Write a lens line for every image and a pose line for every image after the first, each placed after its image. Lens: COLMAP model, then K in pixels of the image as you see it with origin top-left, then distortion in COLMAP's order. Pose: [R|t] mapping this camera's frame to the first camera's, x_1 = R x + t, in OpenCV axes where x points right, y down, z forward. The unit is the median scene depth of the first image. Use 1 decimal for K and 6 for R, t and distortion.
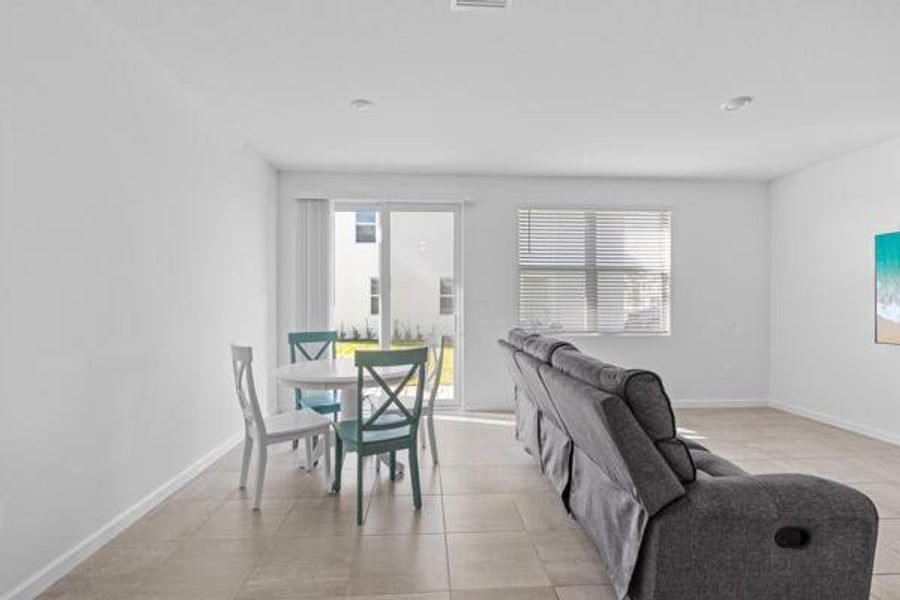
lens RADIAL K [[409.5, 0, 451.2], [0, 409.5, 305.8], [0, 0, 1]] dist [-0.005654, 0.001575]
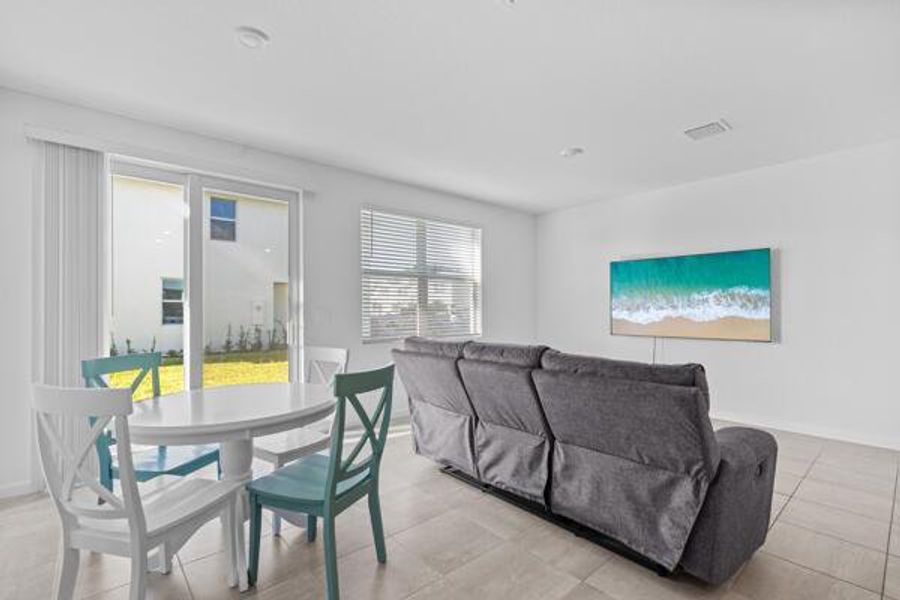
lens RADIAL K [[409.5, 0, 450.6], [0, 409.5, 307.8], [0, 0, 1]] dist [-0.005654, 0.001575]
pose [[0.791751, -0.003756, 0.610832, -0.326337], [0.008689, 0.999949, -0.005114, -0.004715], [-0.610782, 0.009357, 0.791743, 0.186009]]
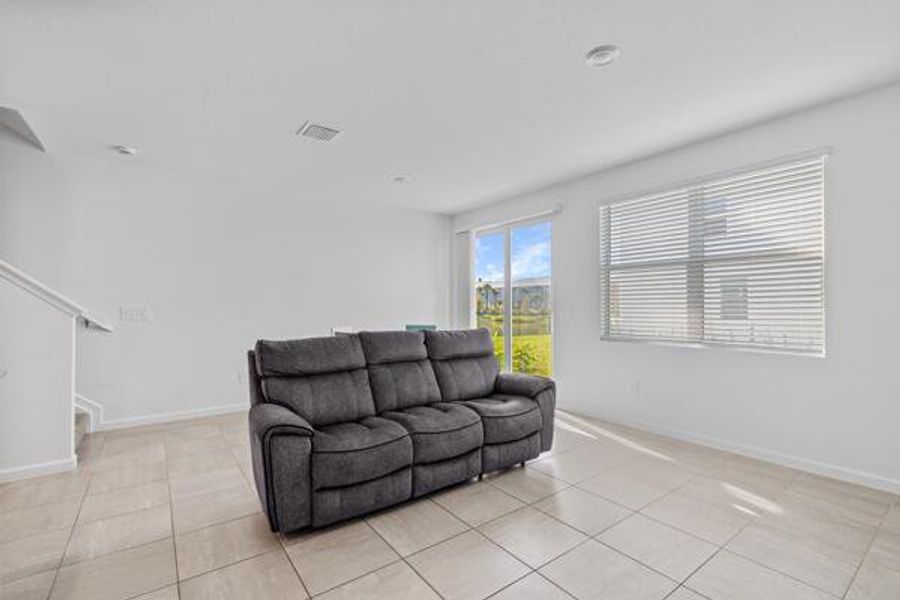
lens RADIAL K [[409.5, 0, 449.8], [0, 409.5, 304.6], [0, 0, 1]] dist [-0.005654, 0.001575]
pose [[0.539701, -0.008446, -0.841814, 1.017222], [-0.003710, 0.999916, -0.012411, 0.004667], [0.841848, 0.009821, 0.539625, 0.267431]]
